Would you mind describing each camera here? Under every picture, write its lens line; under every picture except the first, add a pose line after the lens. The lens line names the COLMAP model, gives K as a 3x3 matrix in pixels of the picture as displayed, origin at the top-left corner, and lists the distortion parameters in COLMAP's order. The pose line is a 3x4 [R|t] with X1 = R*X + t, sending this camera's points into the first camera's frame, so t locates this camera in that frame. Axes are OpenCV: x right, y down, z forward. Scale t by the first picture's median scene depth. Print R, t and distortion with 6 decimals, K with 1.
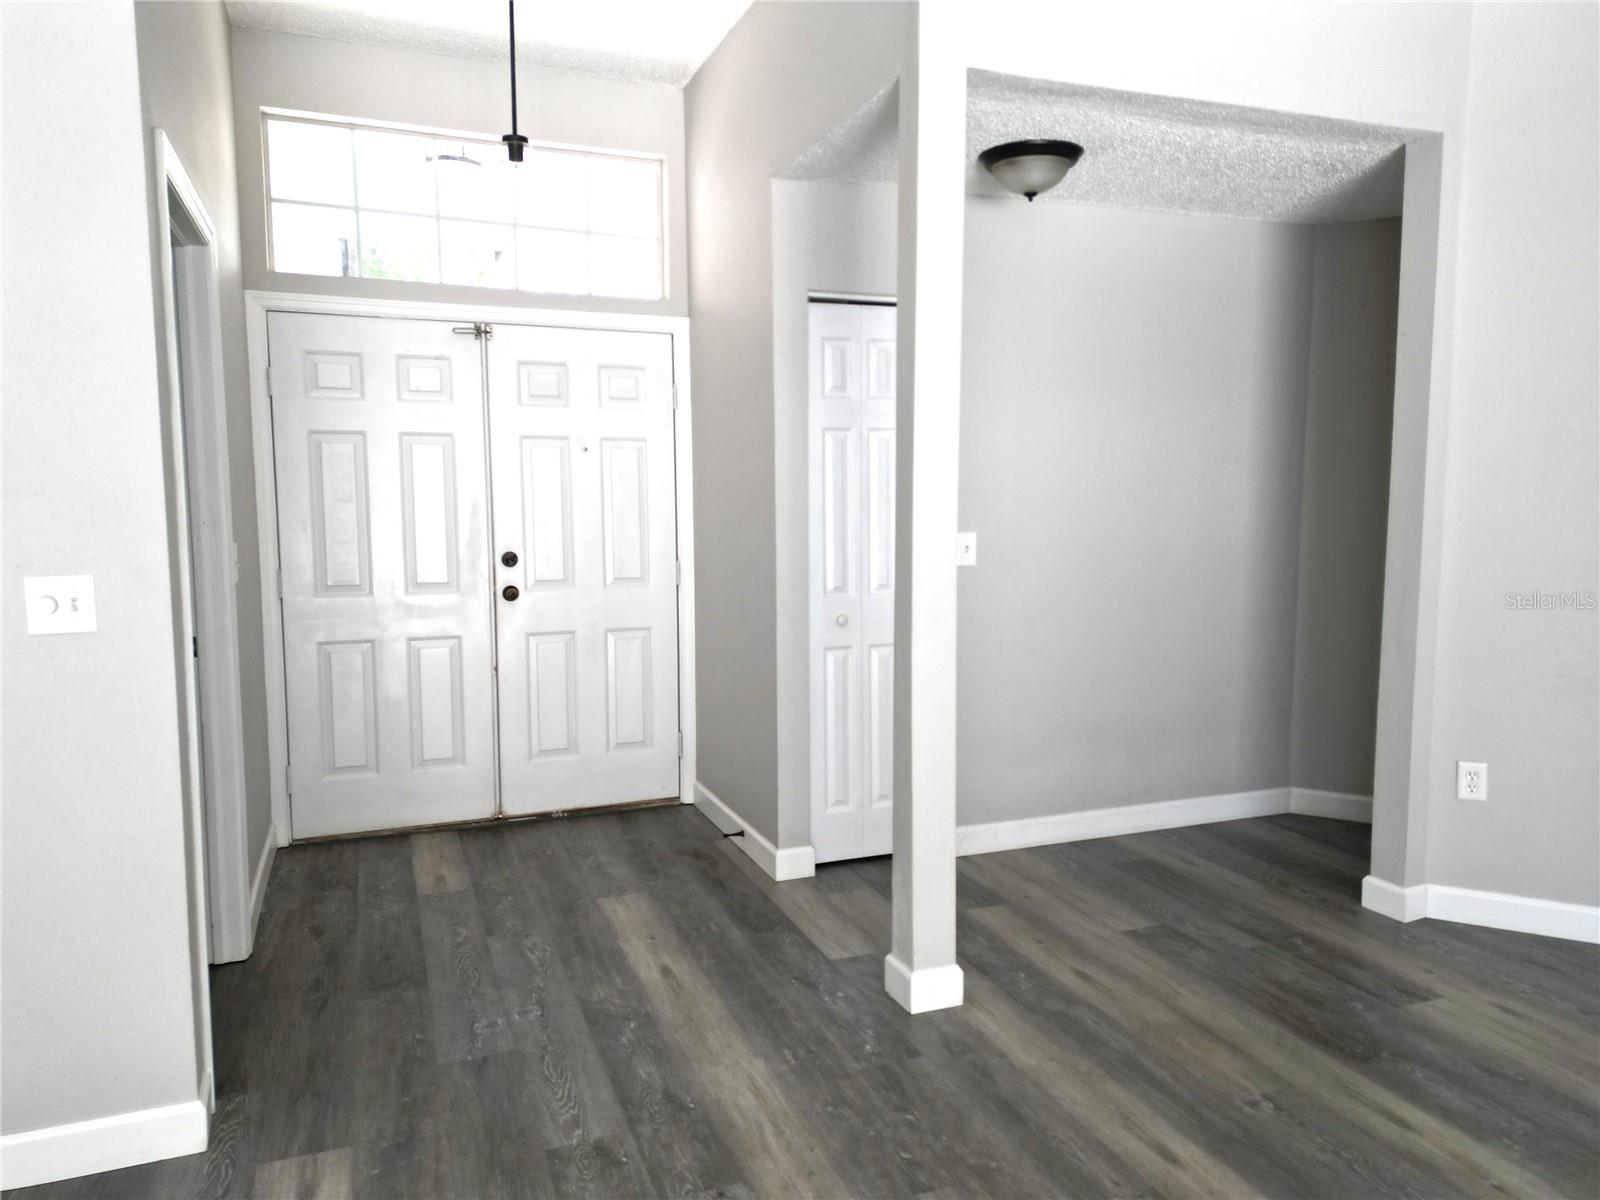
lens RADIAL K [[1112.6, 0, 807.2], [0, 1112.6, 601.7], [0, 0, 1]] dist [0.088617, -0.087527]
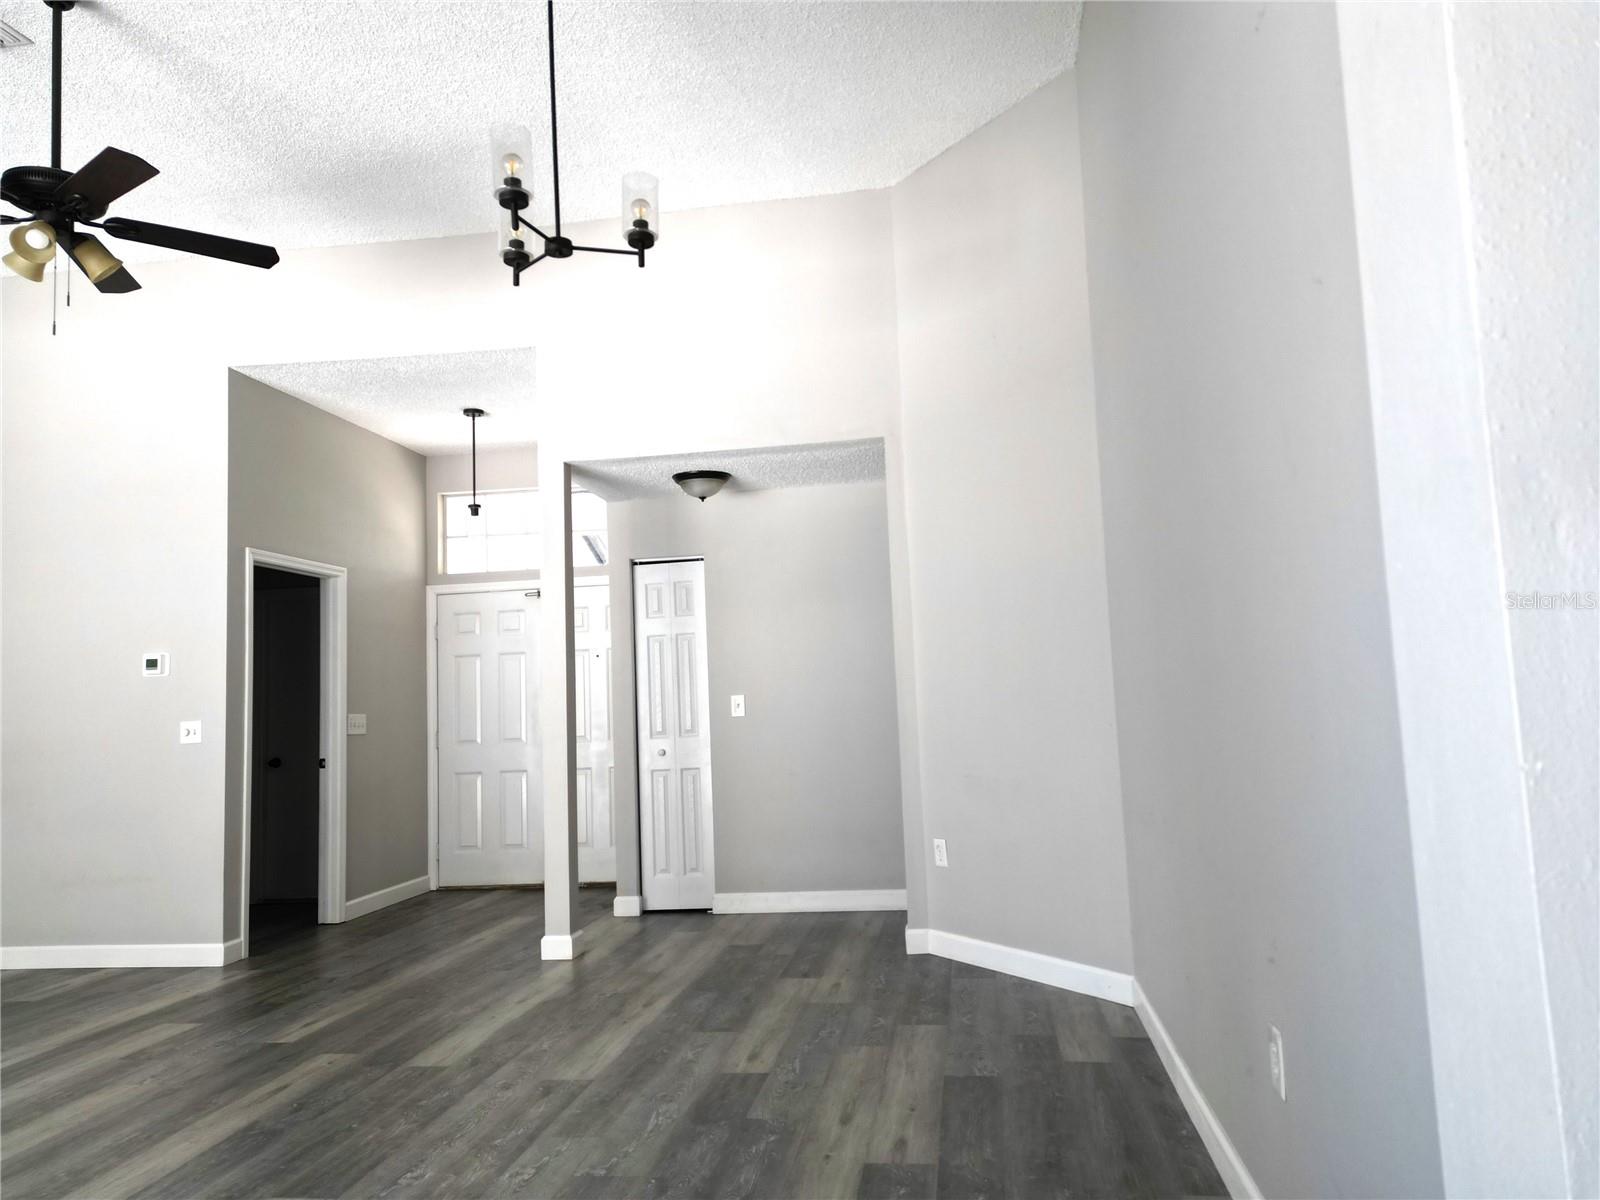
lens RADIAL K [[1112.6, 0, 807.2], [0, 1112.6, 601.7], [0, 0, 1]] dist [0.088617, -0.087527]
pose [[0.869633, -0.078639, -0.487396, 1.136760], [-0.008928, 0.984566, -0.174785, 0.090840], [0.493619, 0.156351, 0.855509, -0.352813]]
